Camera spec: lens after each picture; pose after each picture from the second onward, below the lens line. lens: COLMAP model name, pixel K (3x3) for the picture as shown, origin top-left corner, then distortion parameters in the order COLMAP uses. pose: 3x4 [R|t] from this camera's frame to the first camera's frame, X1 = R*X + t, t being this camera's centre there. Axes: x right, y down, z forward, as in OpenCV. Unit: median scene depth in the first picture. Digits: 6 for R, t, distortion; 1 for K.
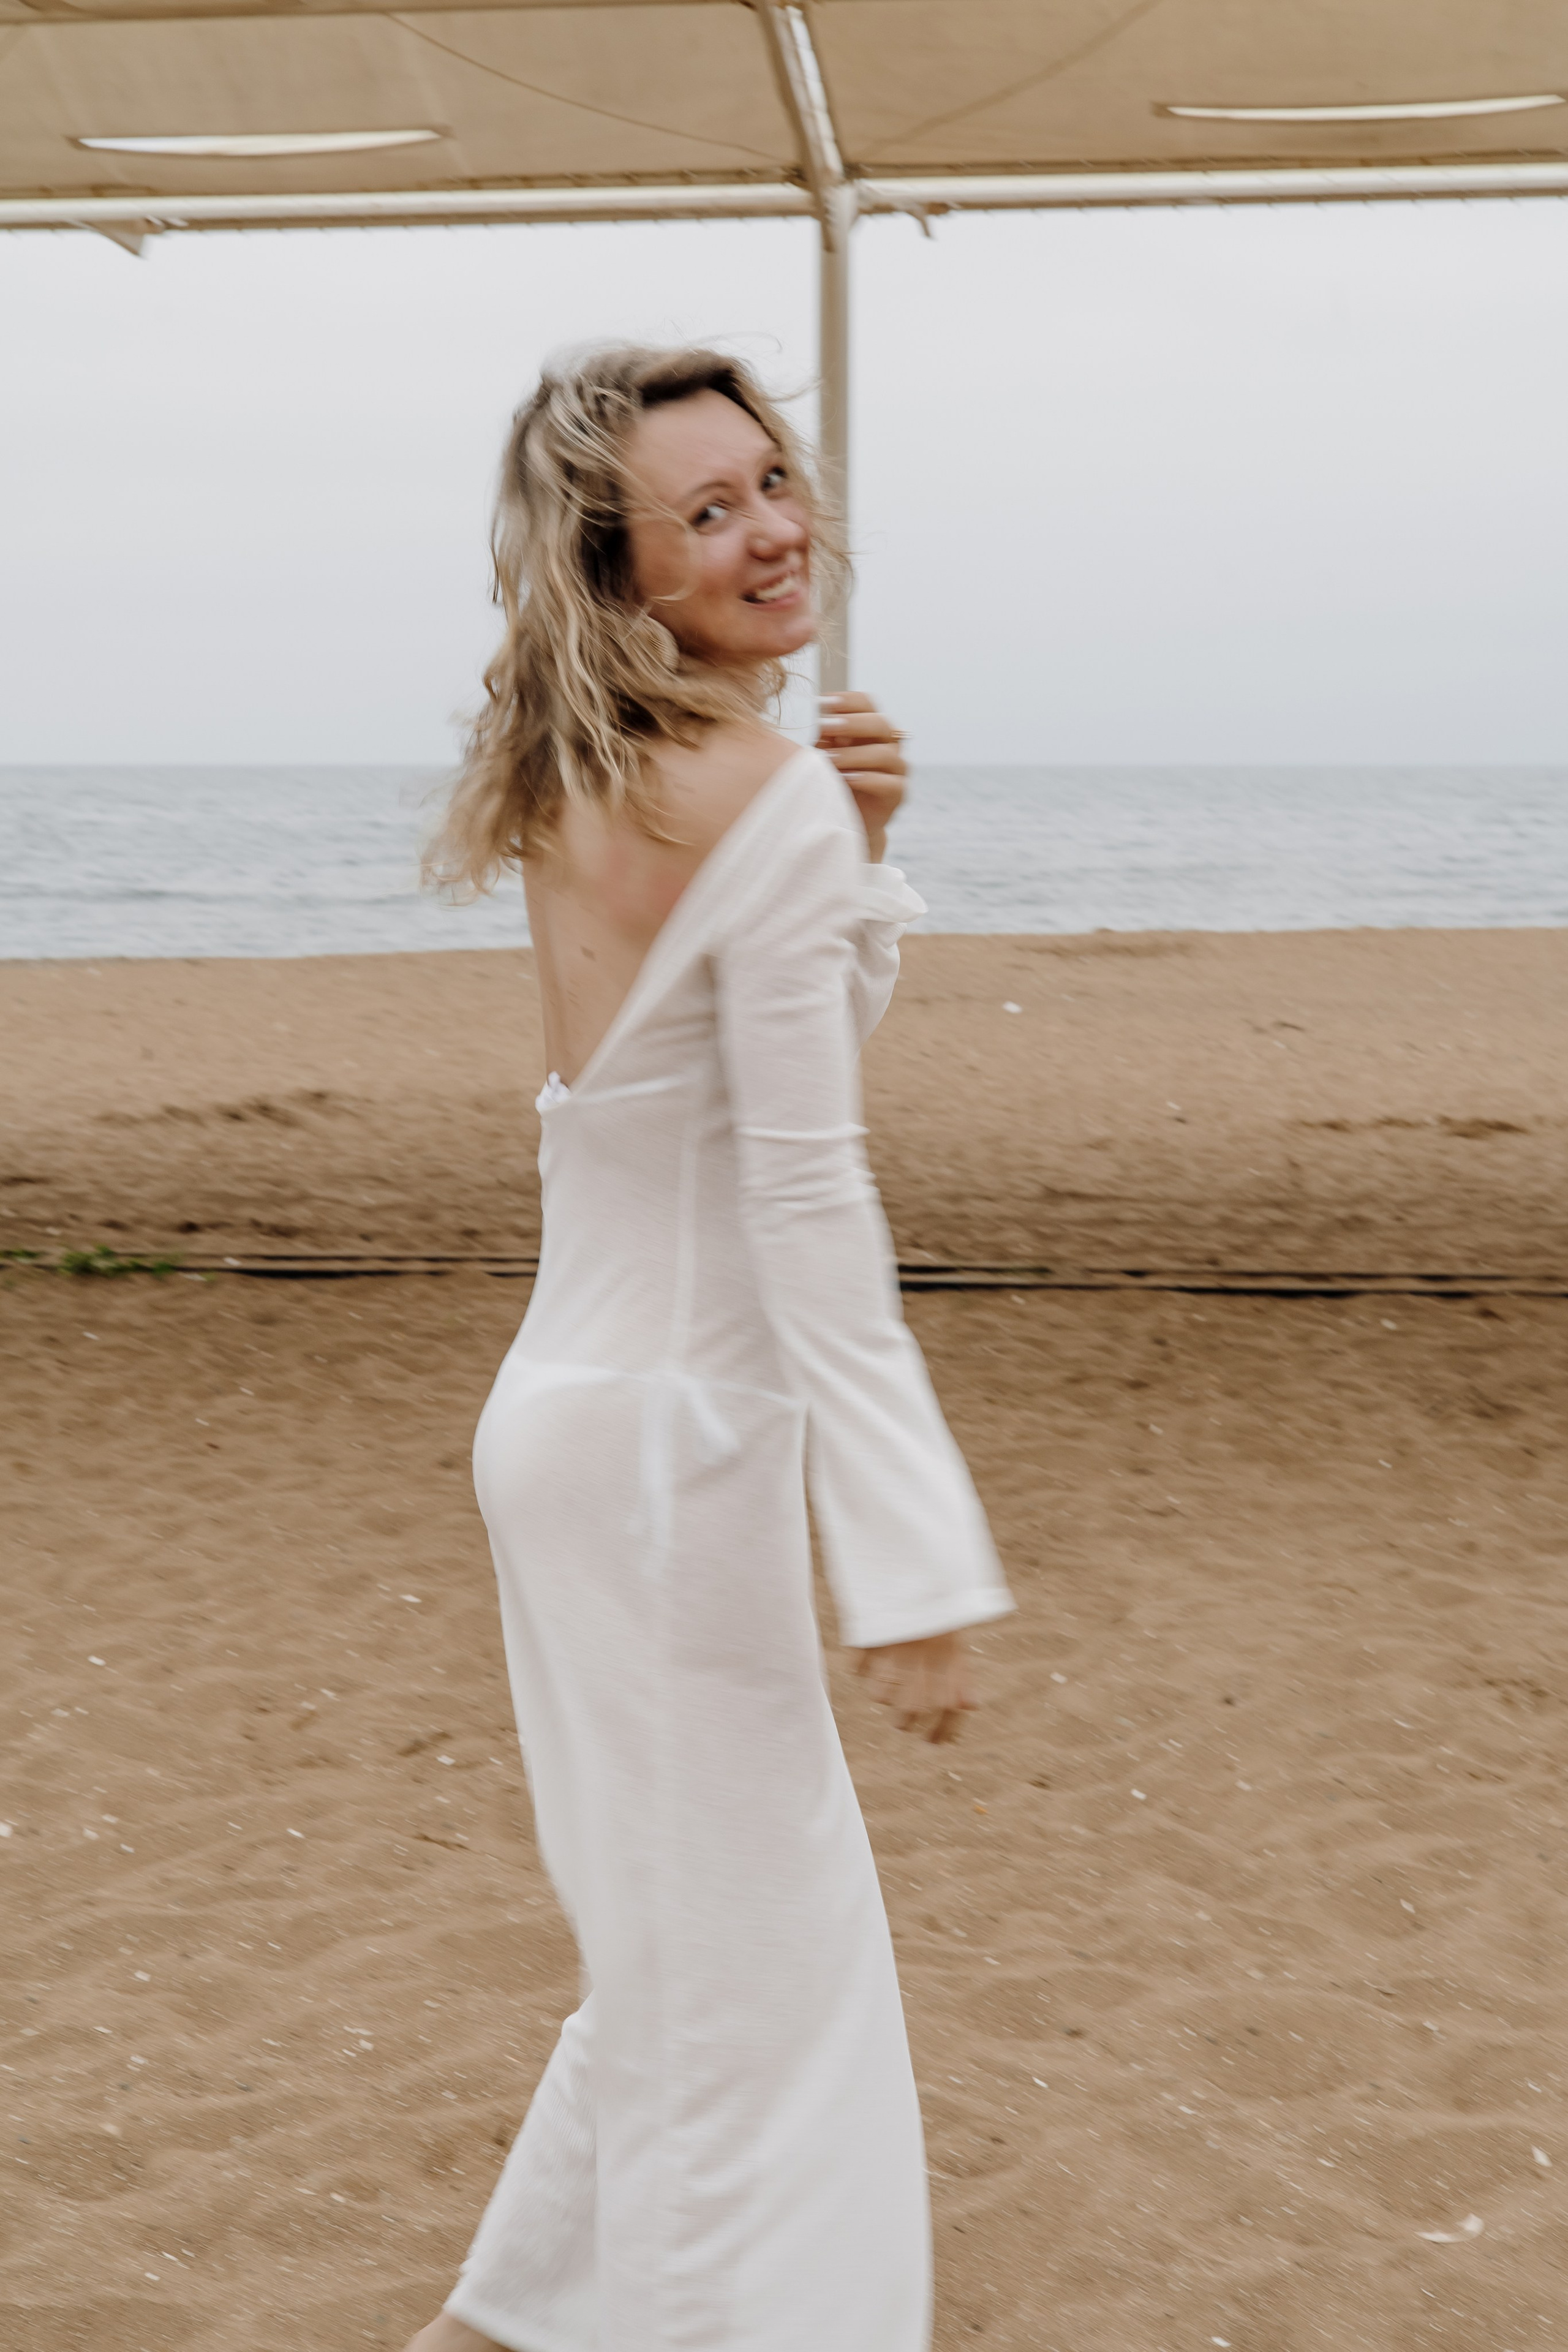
lens RADIAL K [[3279.5, 0, 784.0], [0, 3279.5, 1176.0], [0, 0, 1]] dist [0.034490, 0.018263]
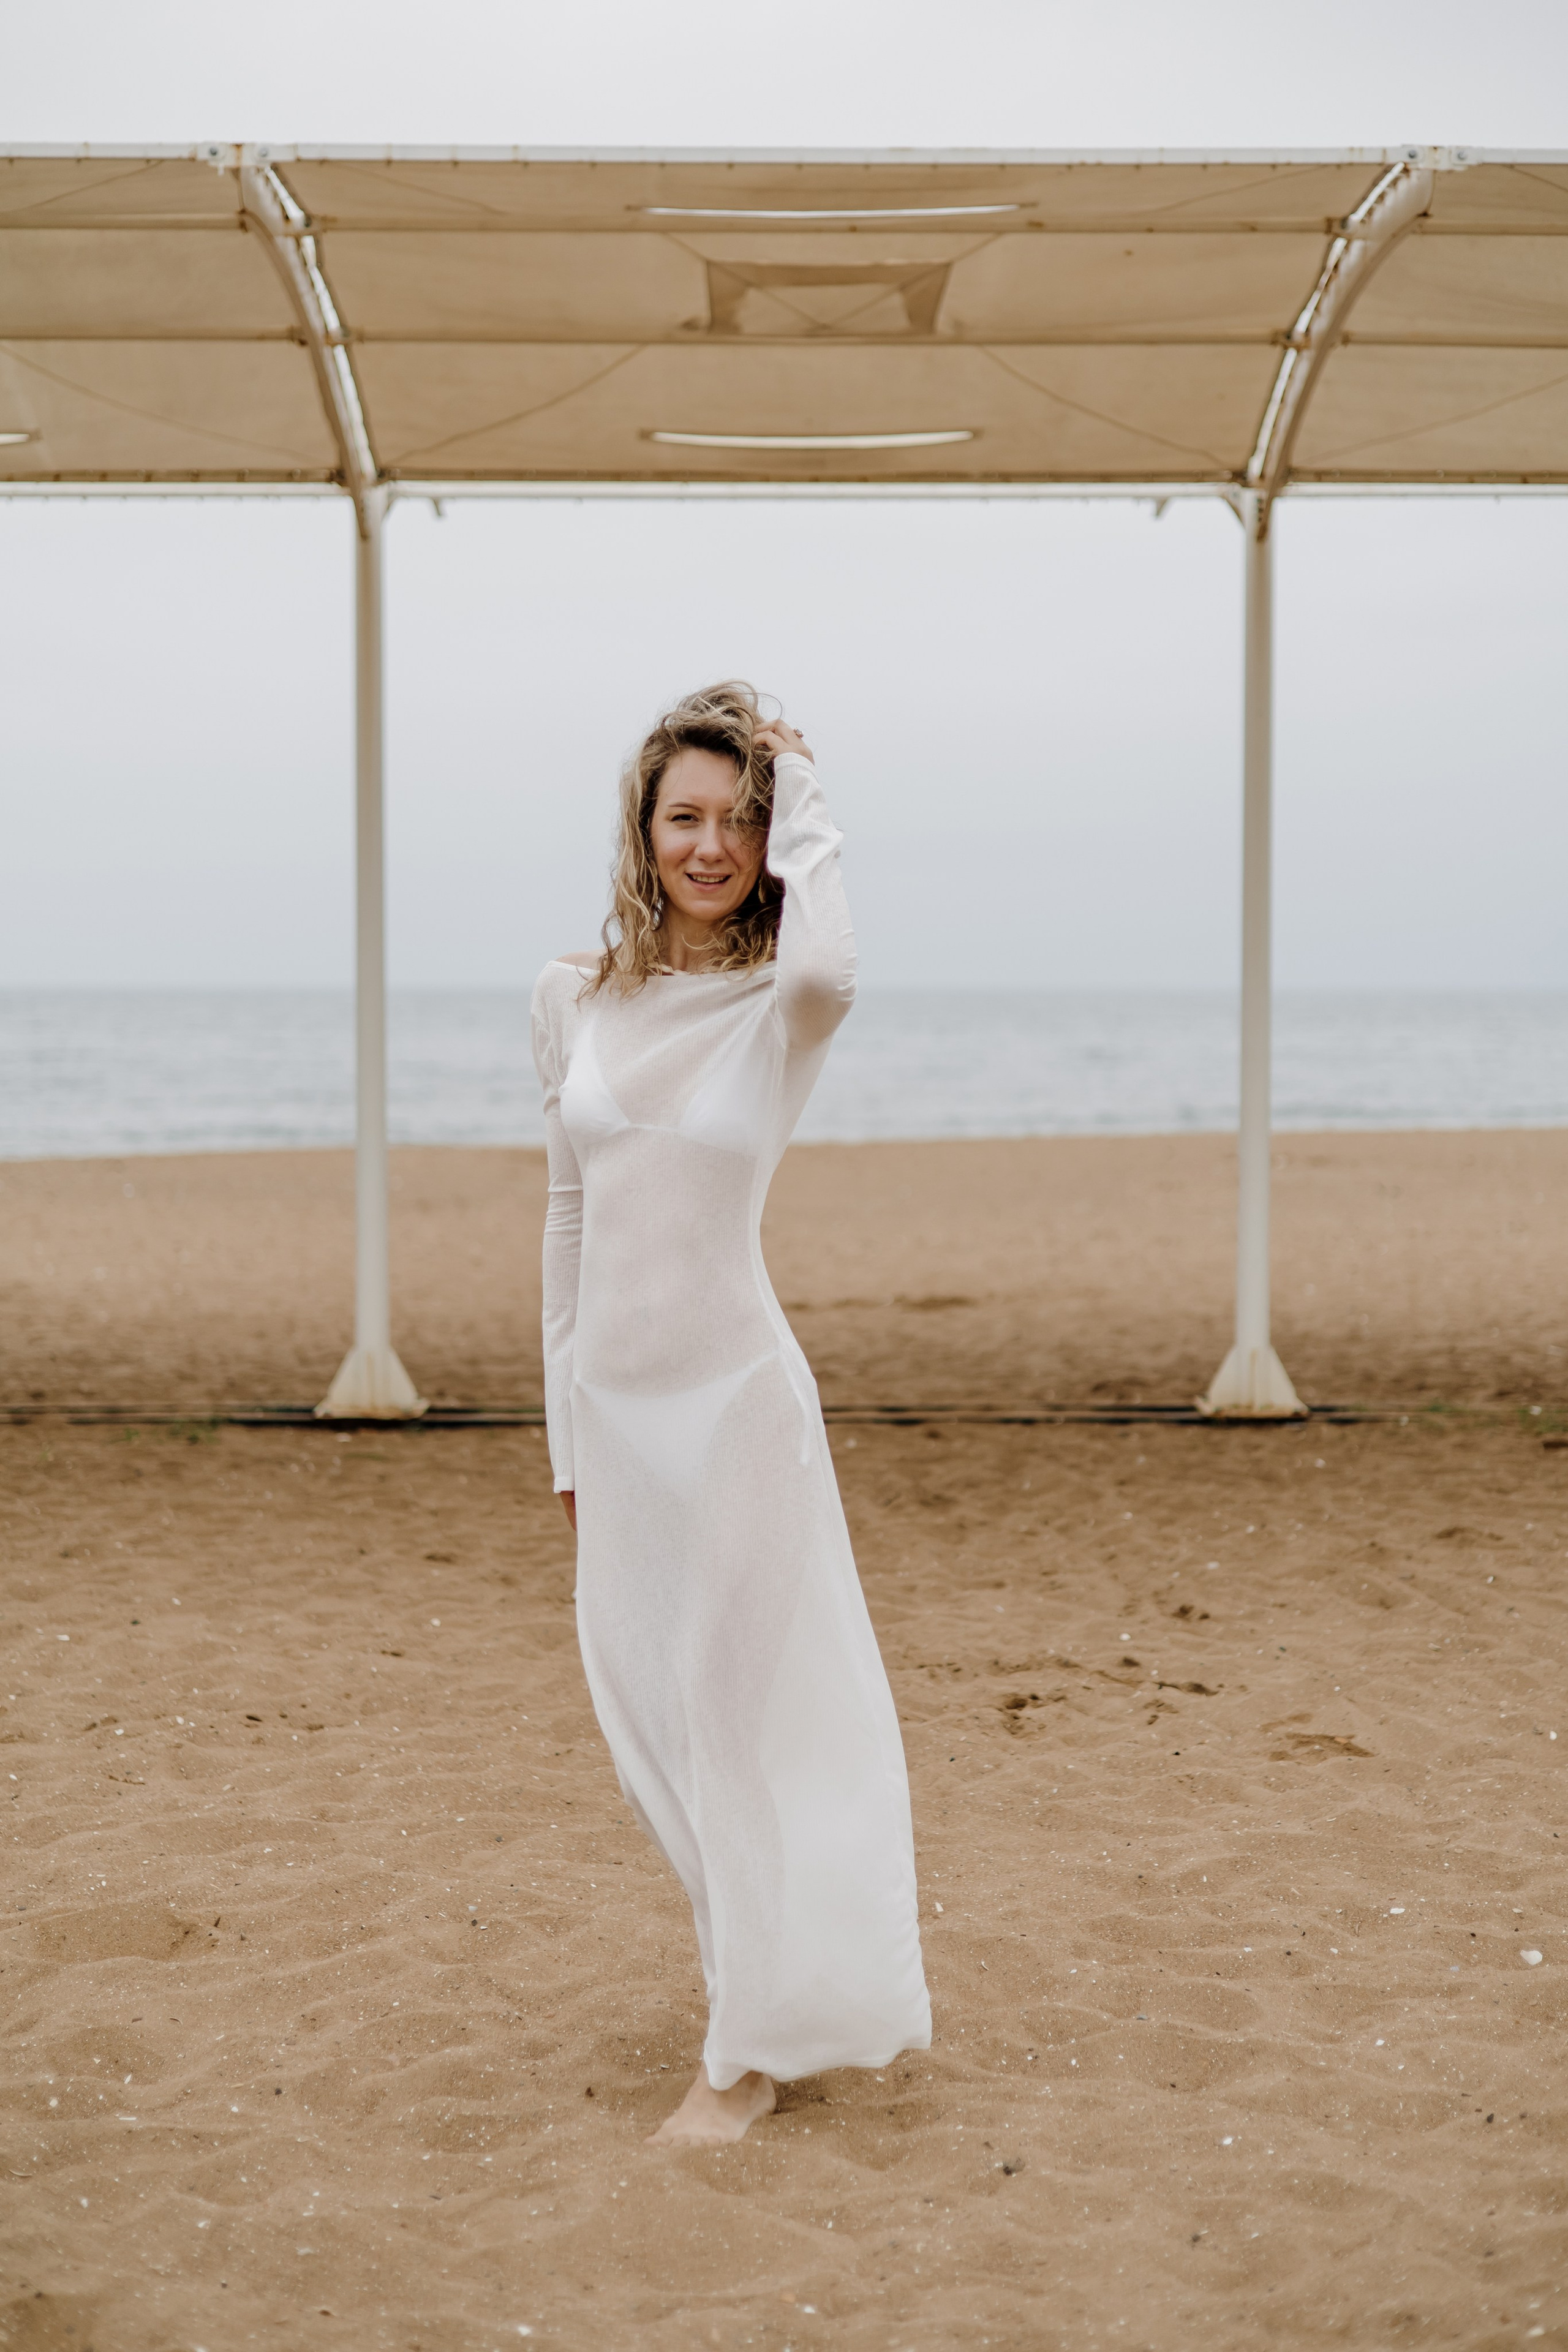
lens RADIAL K [[3420.8, 0, 784.0], [0, 3420.8, 1176.0], [0, 0, 1]] dist [-0.124556, -0.005424]
pose [[0.987875, -0.006338, 0.155121, -0.030974], [0.017252, 0.997460, -0.069113, 0.034995], [-0.154289, 0.070951, 0.985475, -0.222161]]
